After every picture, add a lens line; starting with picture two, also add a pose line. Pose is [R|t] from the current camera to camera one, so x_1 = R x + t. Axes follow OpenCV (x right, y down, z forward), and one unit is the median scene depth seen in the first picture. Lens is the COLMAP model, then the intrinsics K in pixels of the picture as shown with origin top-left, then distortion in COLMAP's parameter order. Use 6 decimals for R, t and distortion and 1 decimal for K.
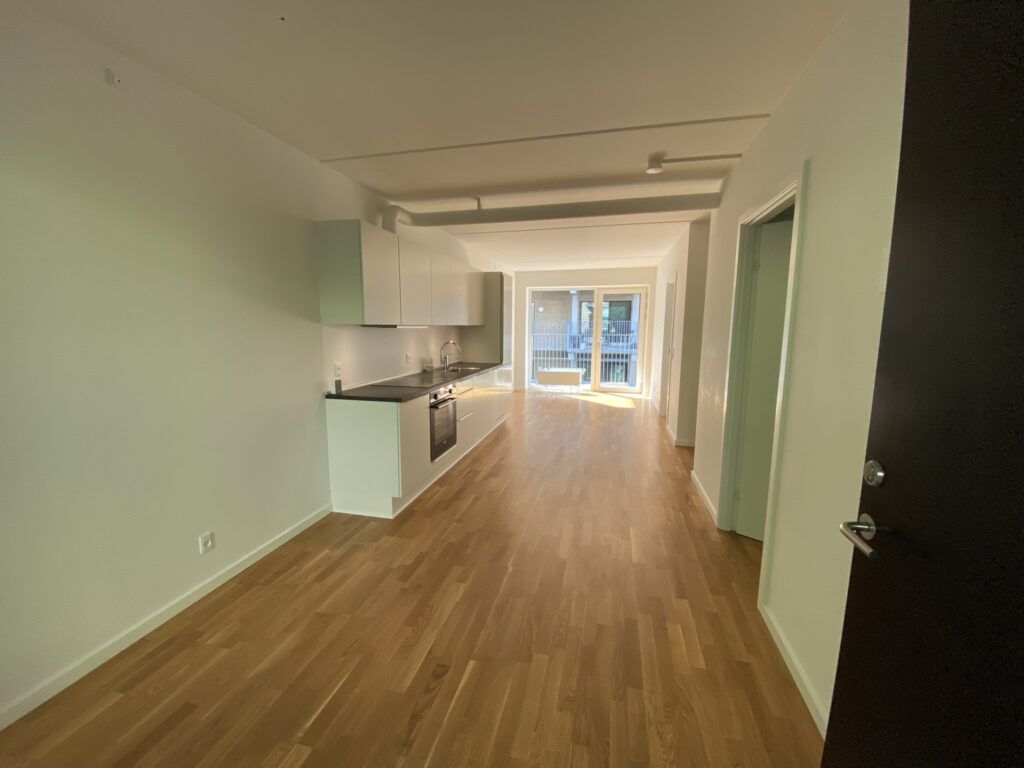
lens RADIAL K [[418.2, 0, 514.6], [0, 418.2, 382.6], [0, 0, 1]] dist [-0.004298, -0.003793]
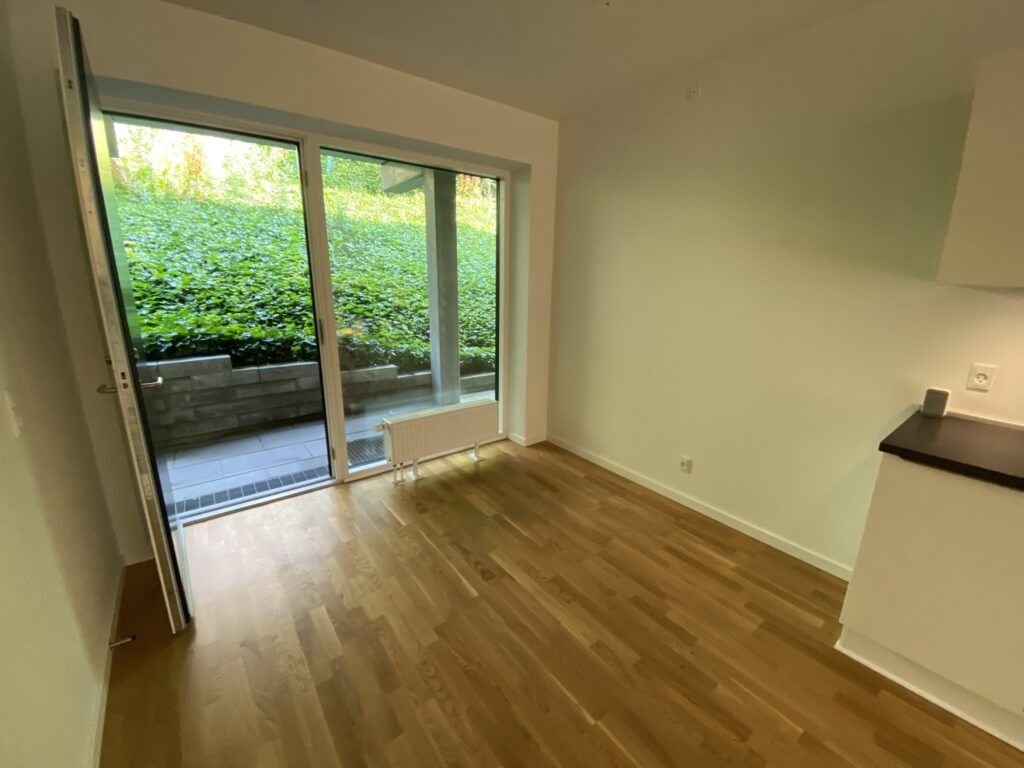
lens RADIAL K [[418.2, 0, 510.4], [0, 418.2, 376.2], [0, 0, 1]] dist [-0.004298, -0.003793]
pose [[-0.646216, 0.159770, -0.746243, 0.488013], [-0.121901, 0.943675, 0.307601, -0.181122], [0.753356, 0.289744, -0.590342, 1.349675]]
